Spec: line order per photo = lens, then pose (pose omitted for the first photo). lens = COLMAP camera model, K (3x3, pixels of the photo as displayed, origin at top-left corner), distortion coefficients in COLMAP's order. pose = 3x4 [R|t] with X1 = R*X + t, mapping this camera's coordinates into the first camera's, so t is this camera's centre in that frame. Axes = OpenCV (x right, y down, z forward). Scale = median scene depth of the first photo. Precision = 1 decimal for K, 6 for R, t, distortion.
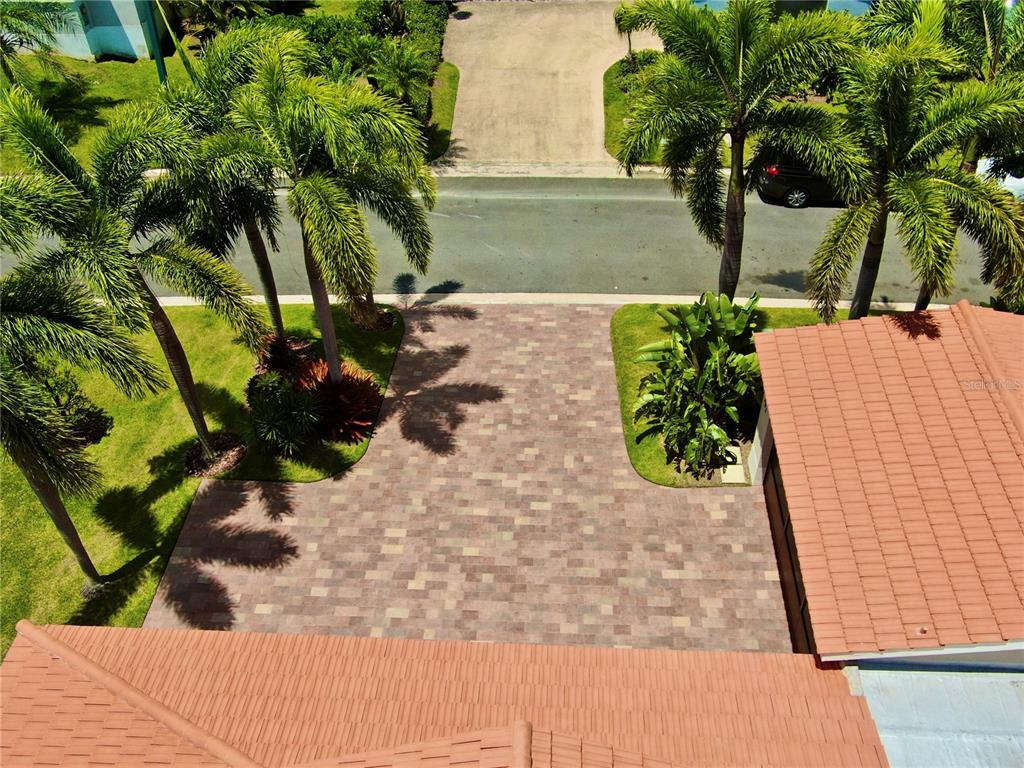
lens RADIAL K [[965.1, 0, 512.0], [0, 965.1, 384.0], [0, 0, 1]] dist [-0.000395, 0.002966]
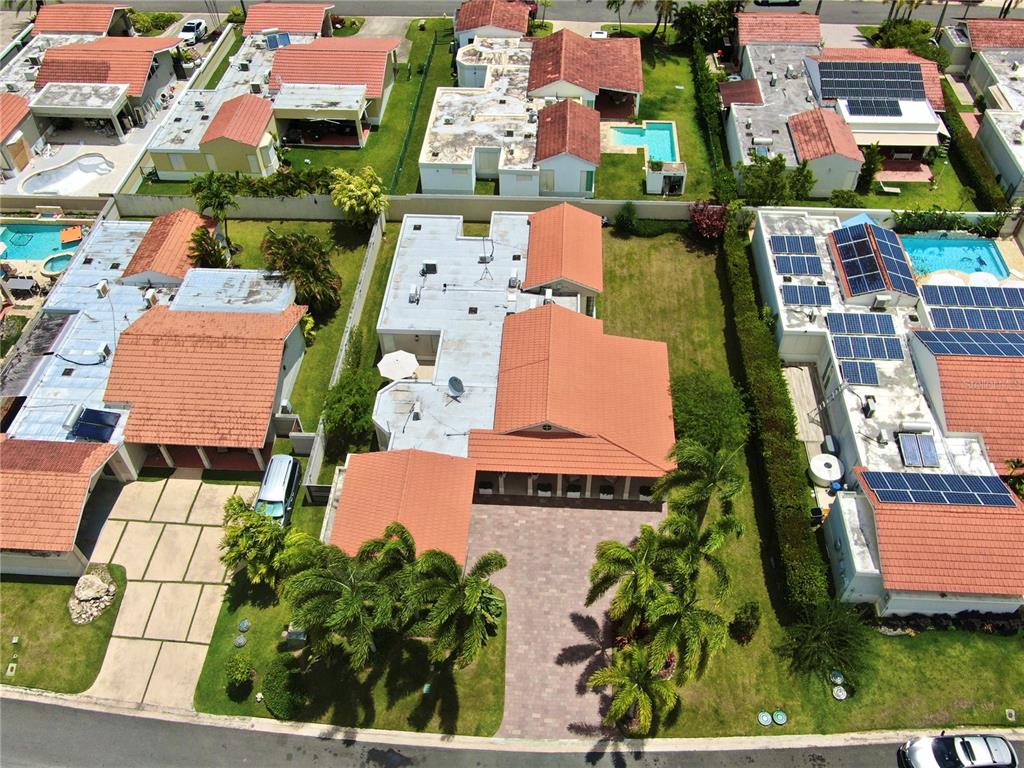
lens RADIAL K [[839.1, 0, 512.0], [0, 839.1, 384.0], [0, 0, 1]] dist [-0.001293, -0.001127]
pose [[-0.999349, 0.016524, 0.032074, 0.026691], [0.031810, -0.015996, 0.999366, -2.194597], [0.017026, 0.999736, 0.015460, 0.398876]]
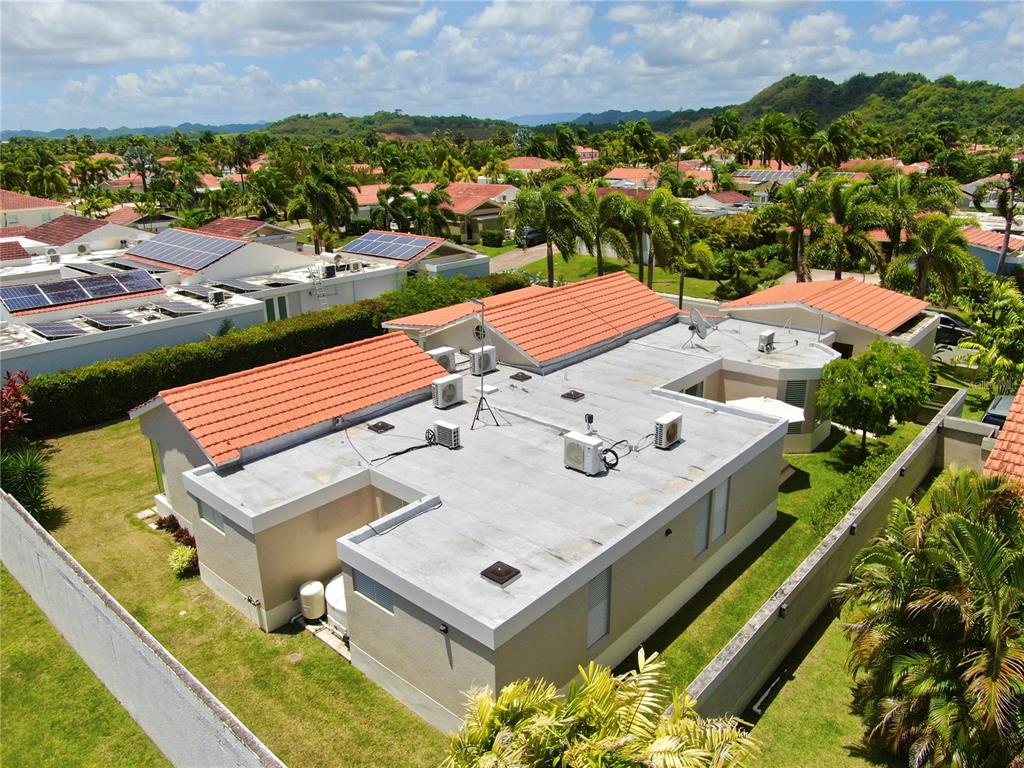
lens RADIAL K [[744.7, 0, 512.0], [0, 744.7, 384.0], [0, 0, 1]] dist [0.002279, 0.000807]
pose [[0.780760, 0.207118, -0.589505, 0.873094], [-0.425297, 0.867339, -0.258545, 0.979509], [0.457751, 0.452577, 0.765270, -0.779396]]
